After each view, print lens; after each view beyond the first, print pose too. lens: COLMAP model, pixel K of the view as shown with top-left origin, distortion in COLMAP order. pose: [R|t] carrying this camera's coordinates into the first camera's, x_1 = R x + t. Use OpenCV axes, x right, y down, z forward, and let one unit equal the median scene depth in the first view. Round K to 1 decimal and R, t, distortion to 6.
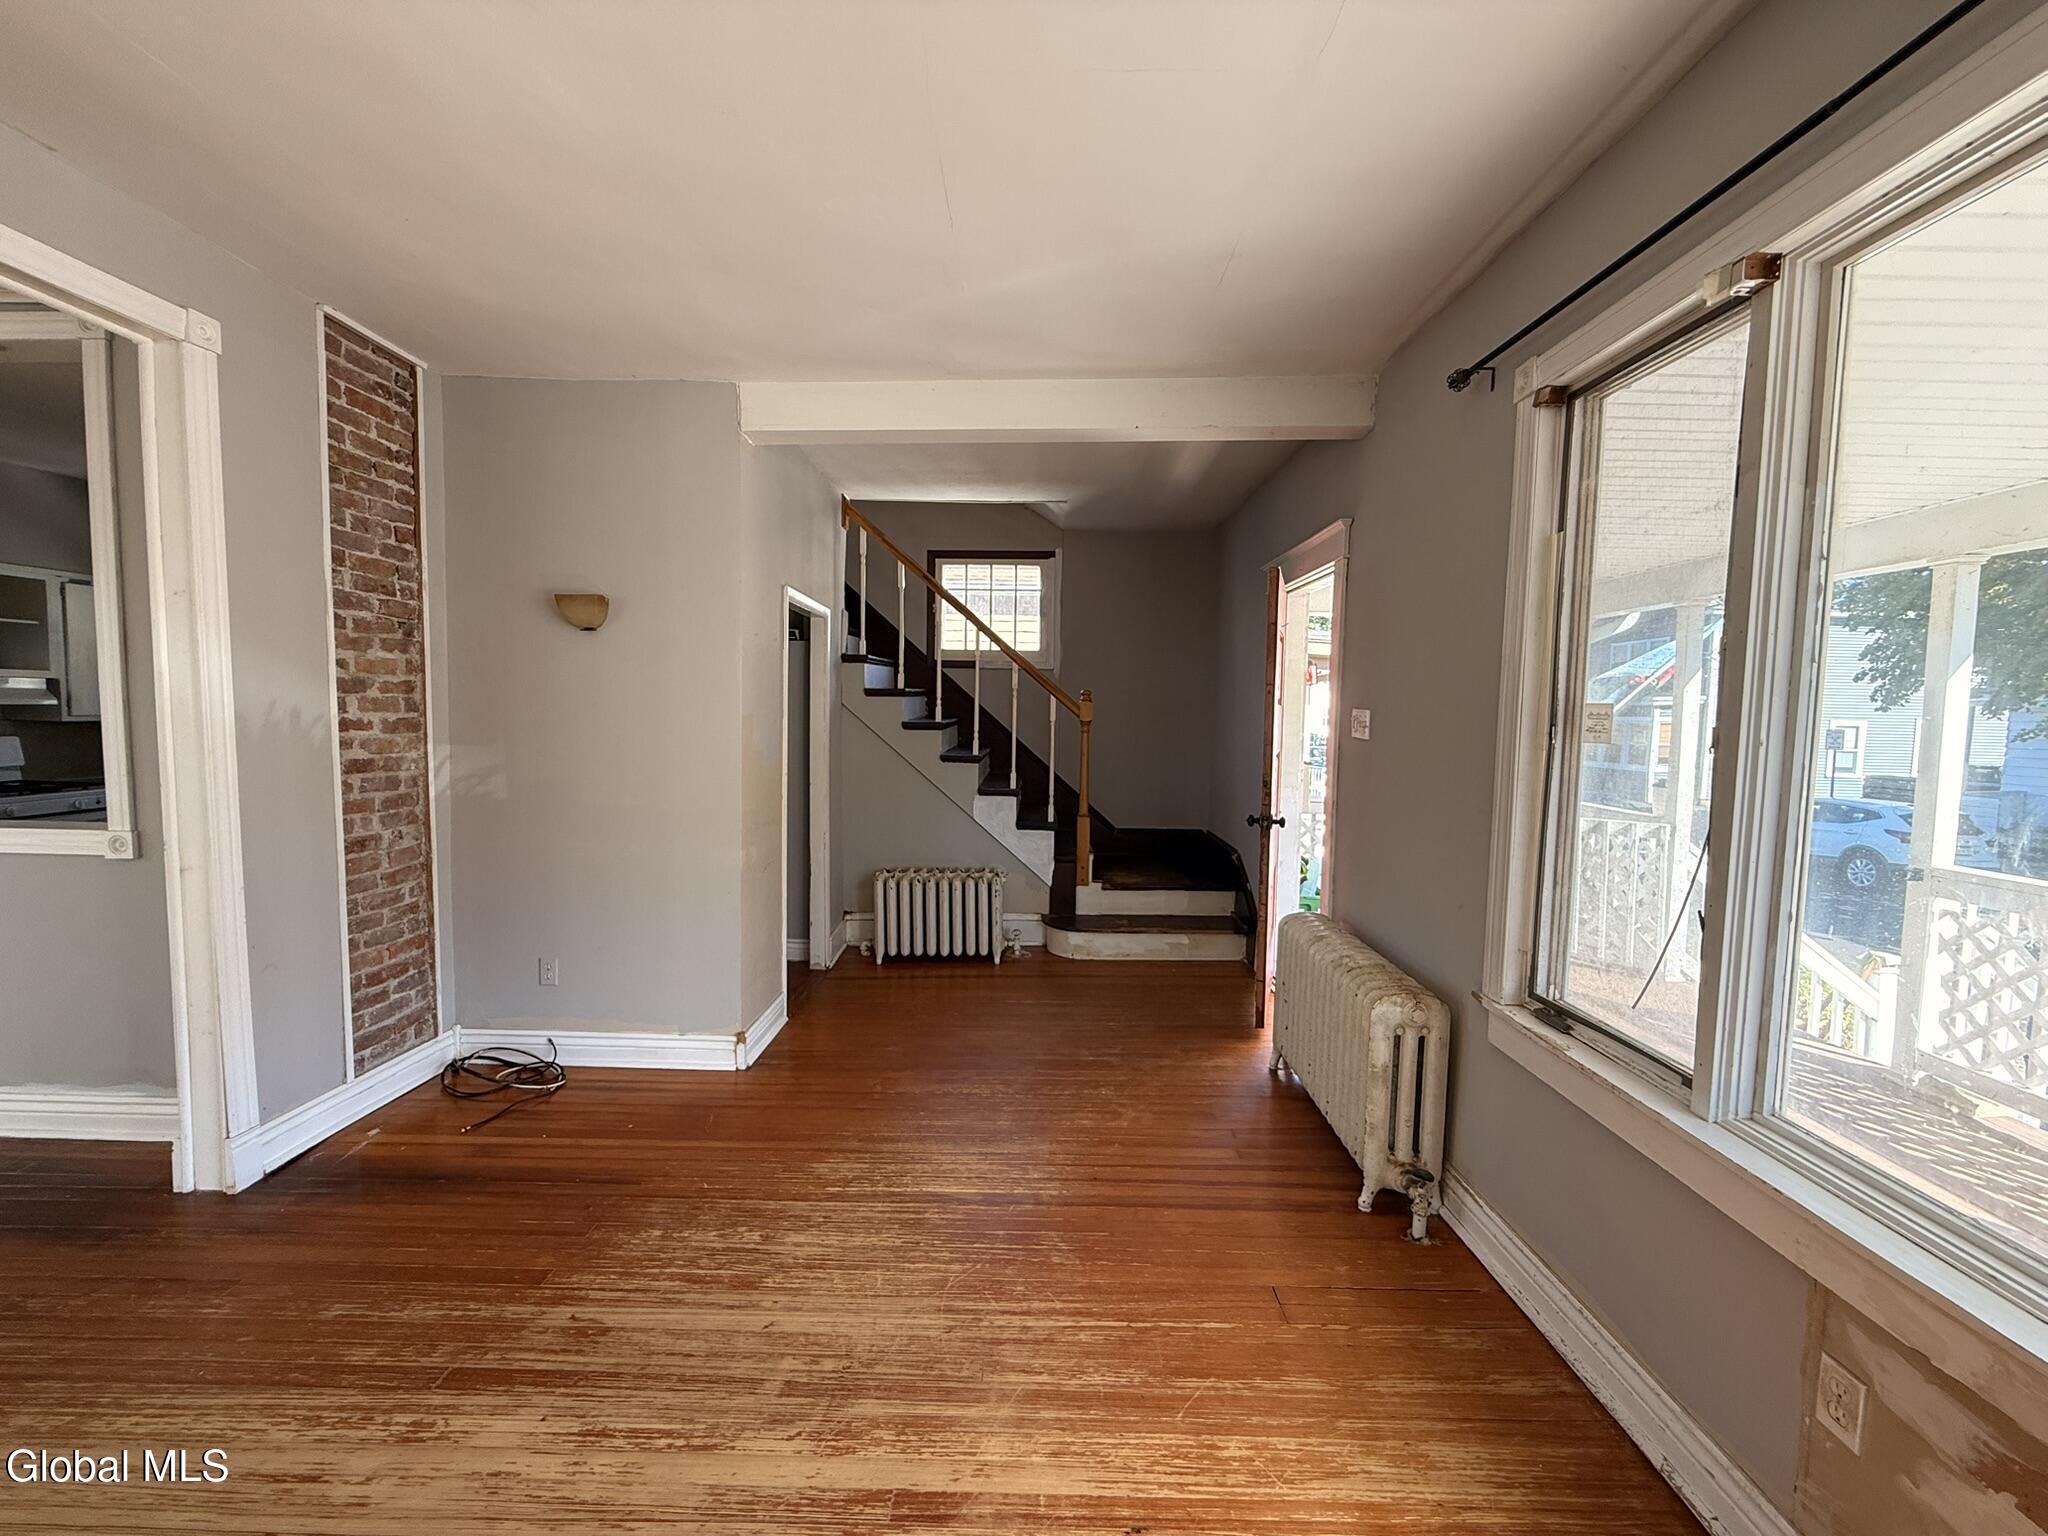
lens RADIAL K [[815.8, 0, 1019.5], [0, 815.8, 764.4], [0, 0, 1]] dist [0.000733, -0.000476]
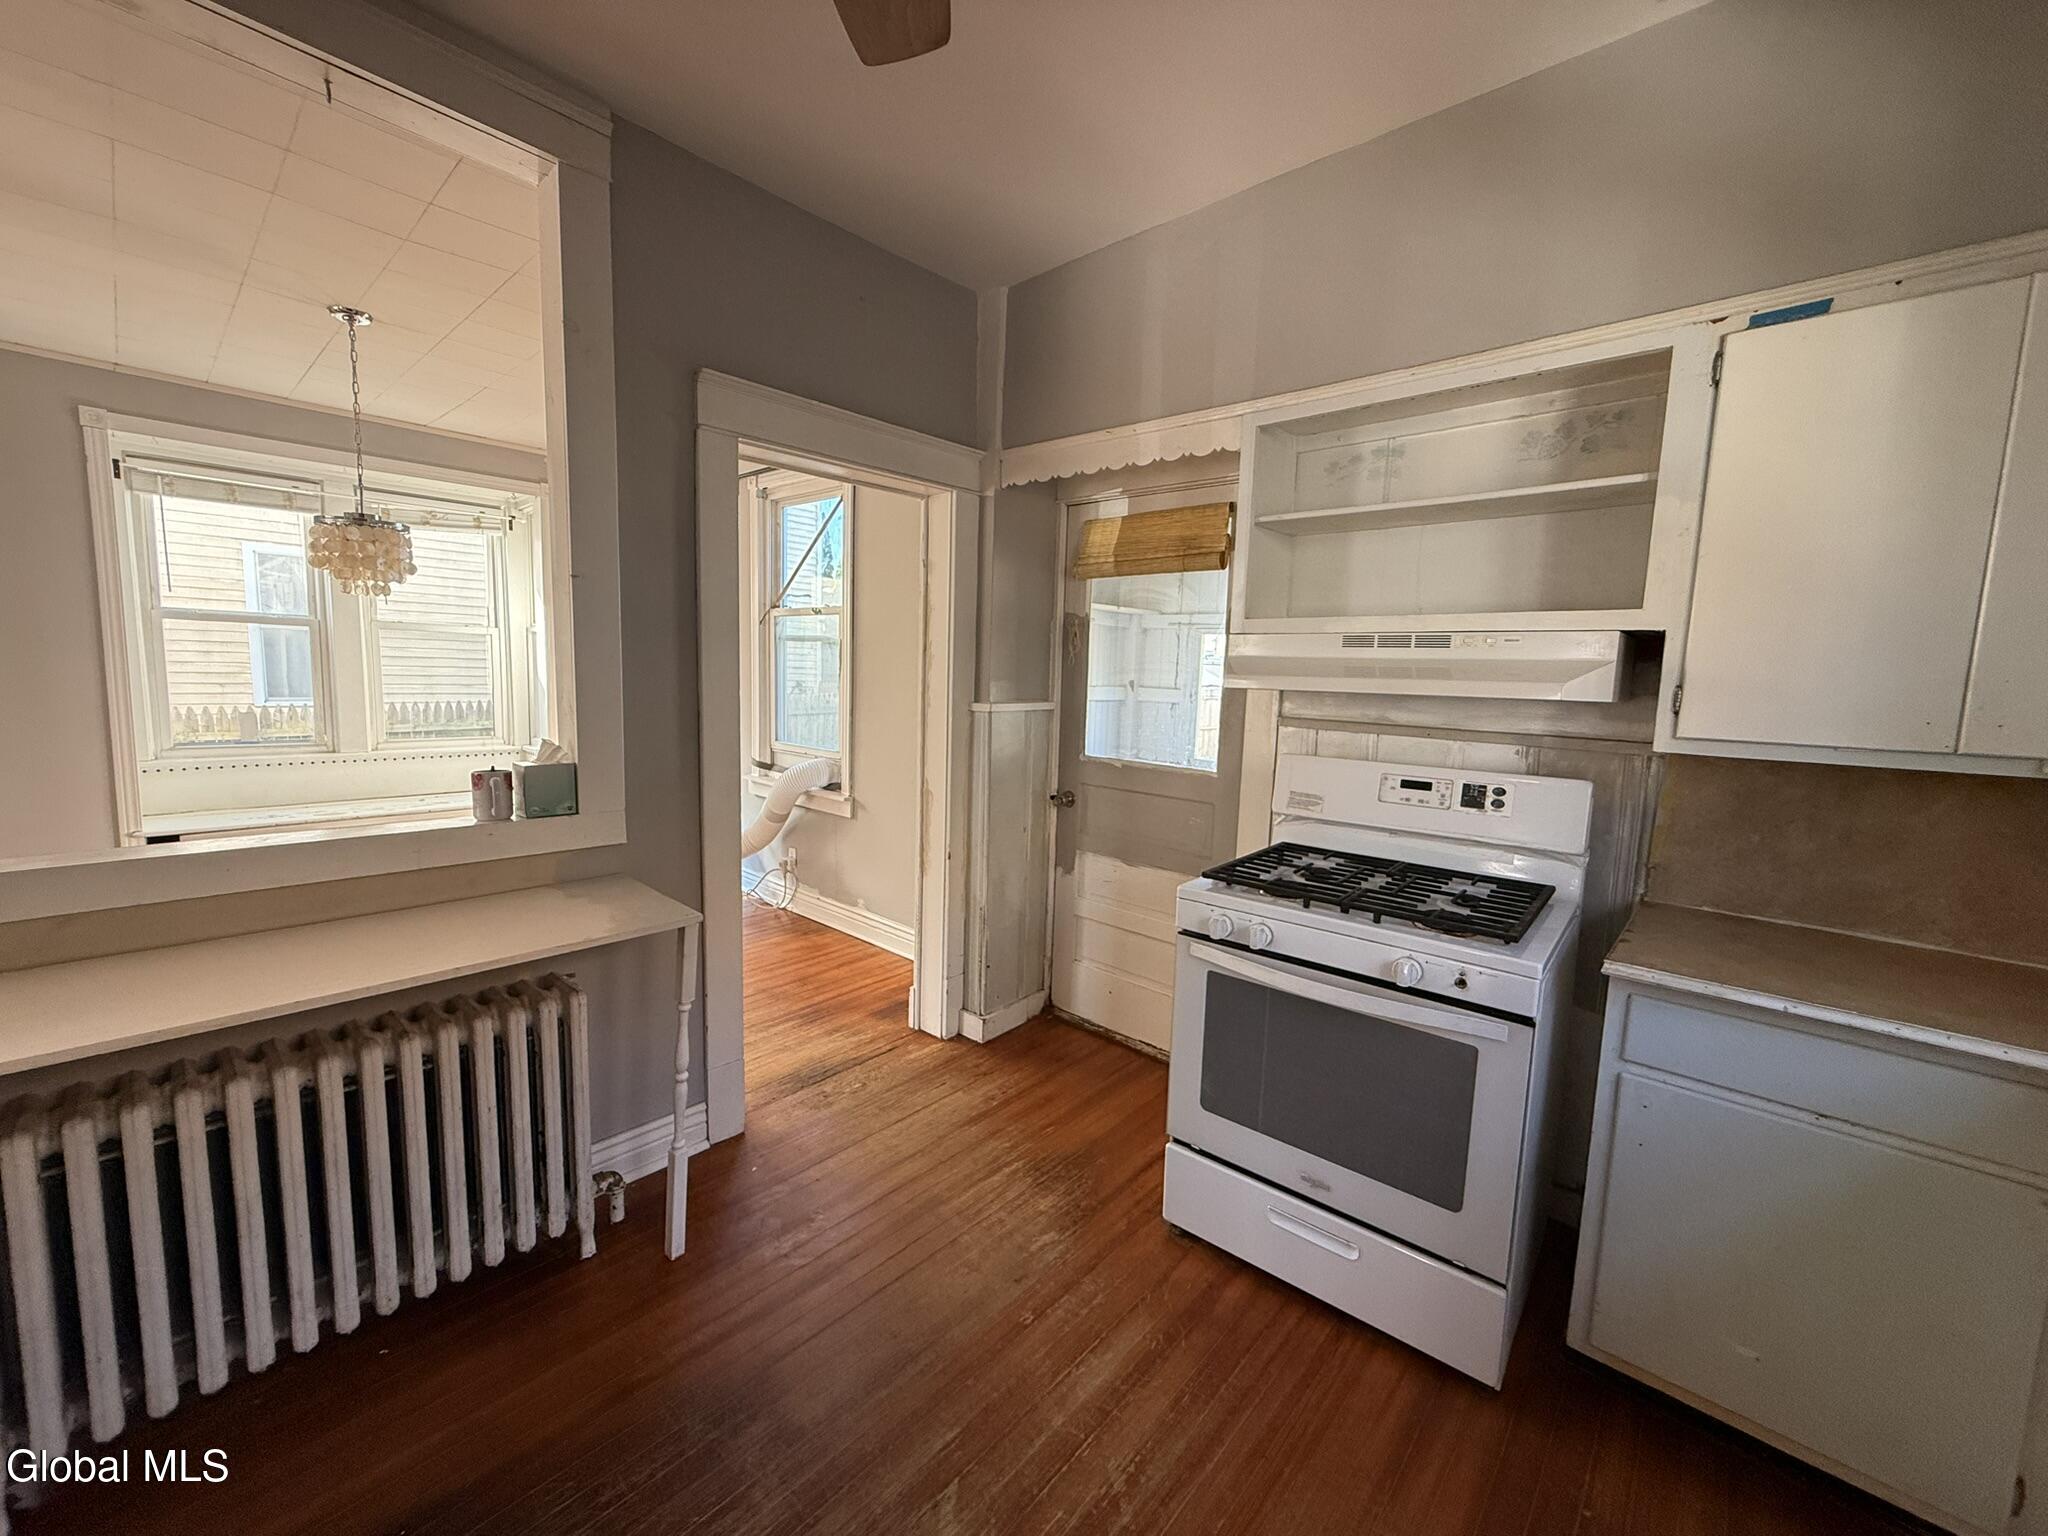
lens RADIAL K [[815.8, 0, 1019.5], [0, 815.8, 764.4], [0, 0, 1]] dist [0.000733, -0.000476]
pose [[-0.659101, 0.048240, -0.750506, -1.211051], [-0.094903, 0.984628, 0.146632, -0.122674], [0.746043, 0.167870, -0.644391, 1.714983]]
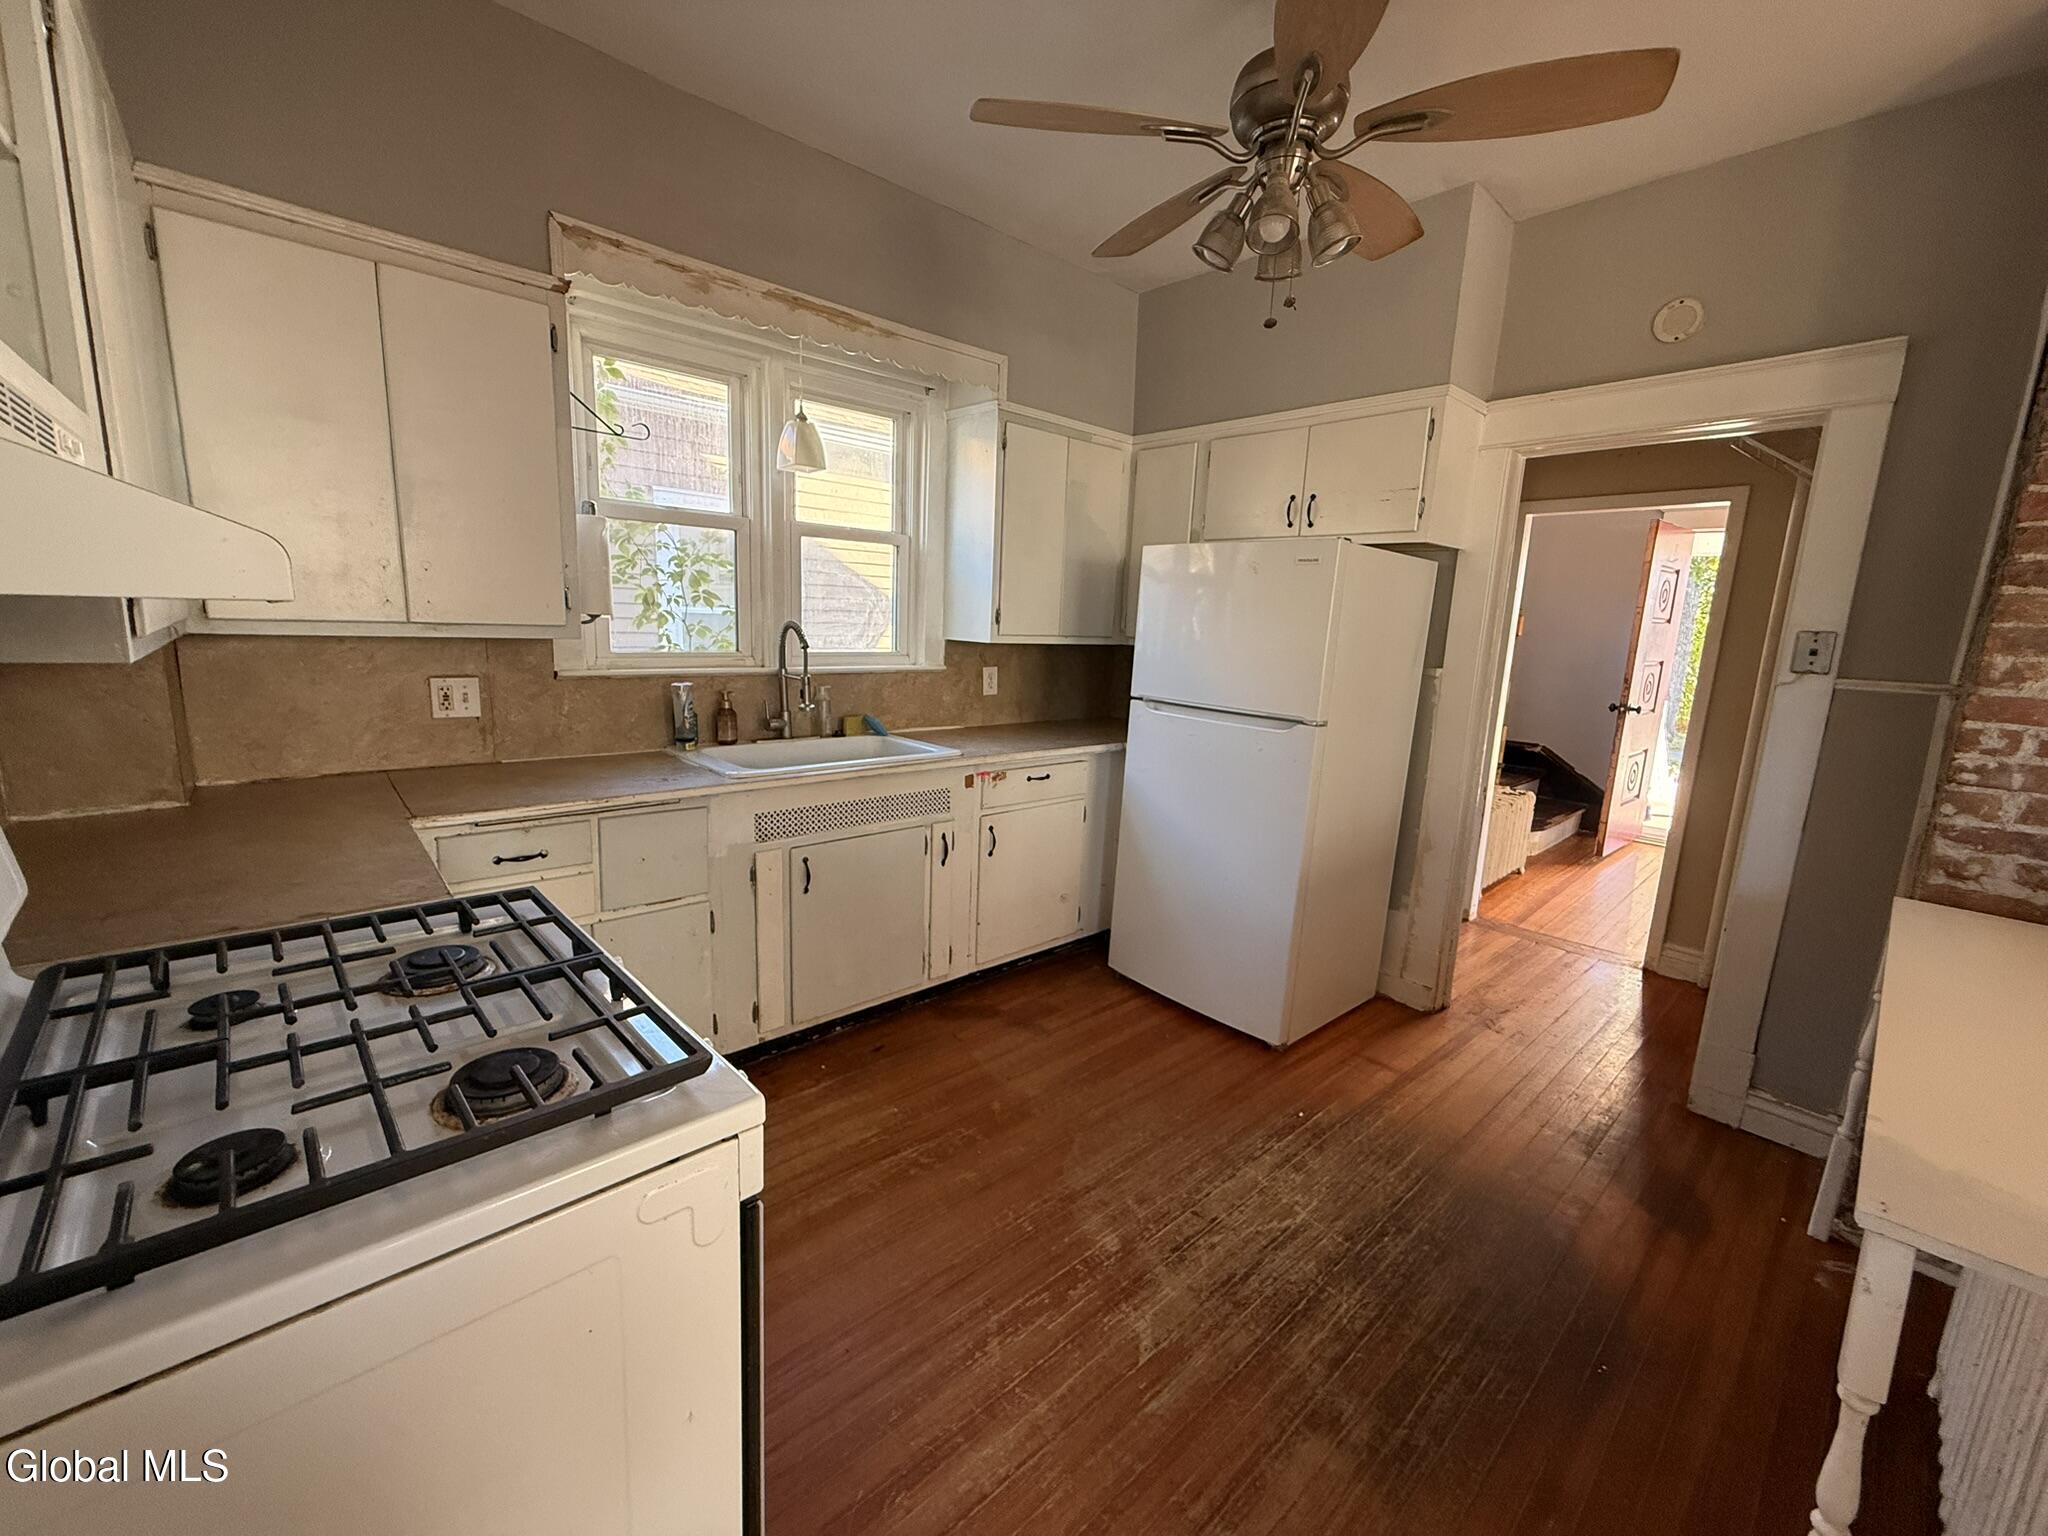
lens RADIAL K [[815.8, 0, 1019.5], [0, 815.8, 764.4], [0, 0, 1]] dist [0.000733, -0.000476]
pose [[0.730708, -0.110810, 0.673637, -1.923729], [0.019752, 0.989758, 0.141384, -0.087265], [-0.682404, -0.090005, 0.725413, 1.132072]]
